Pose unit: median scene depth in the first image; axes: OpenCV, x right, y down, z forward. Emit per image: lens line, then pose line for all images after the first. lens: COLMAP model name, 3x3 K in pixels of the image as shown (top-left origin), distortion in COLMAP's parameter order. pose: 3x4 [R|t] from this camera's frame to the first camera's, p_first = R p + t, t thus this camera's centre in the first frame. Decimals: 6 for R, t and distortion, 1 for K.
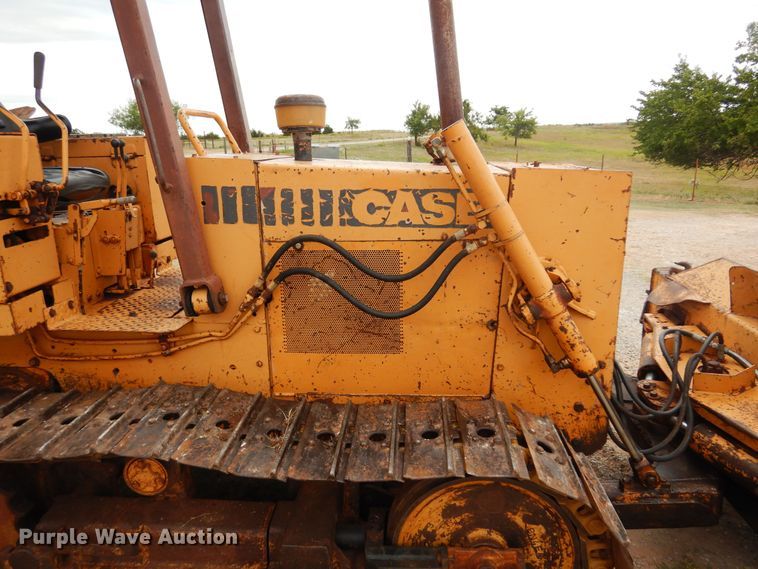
lens RADIAL K [[546.9, 0, 375.9], [0, 546.9, 285.4], [0, 0, 1]] dist [0.011428, 0.002393]
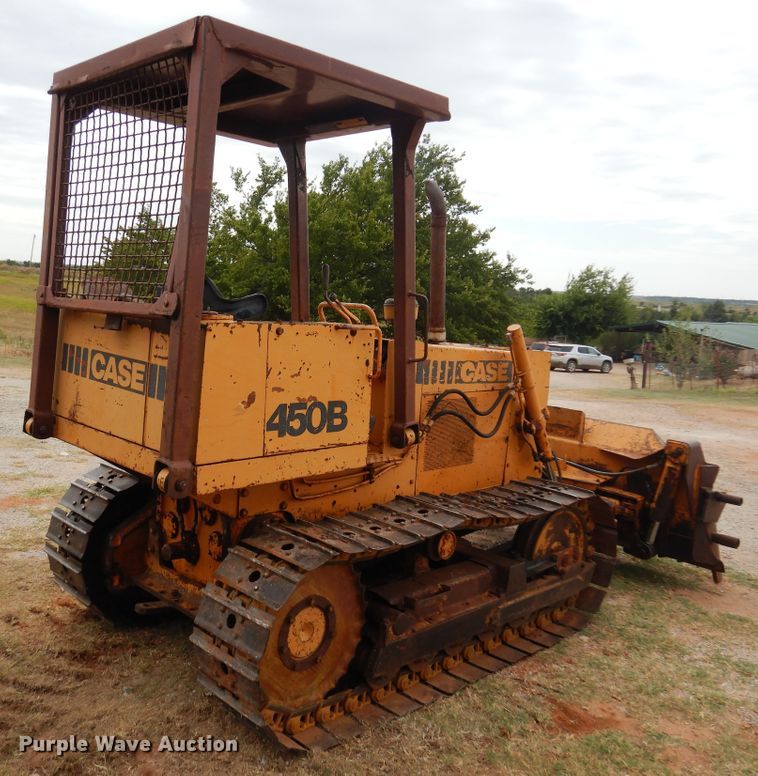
lens RADIAL K [[777.2, 0, 333.6], [0, 777.2, 379.5], [0, 0, 1]] dist [0.017925, -0.011899]
pose [[0.680542, -0.020605, 0.732419, -1.942294], [0.120710, 0.989099, -0.084334, 0.027904], [-0.722697, 0.145803, 0.675611, -0.275065]]
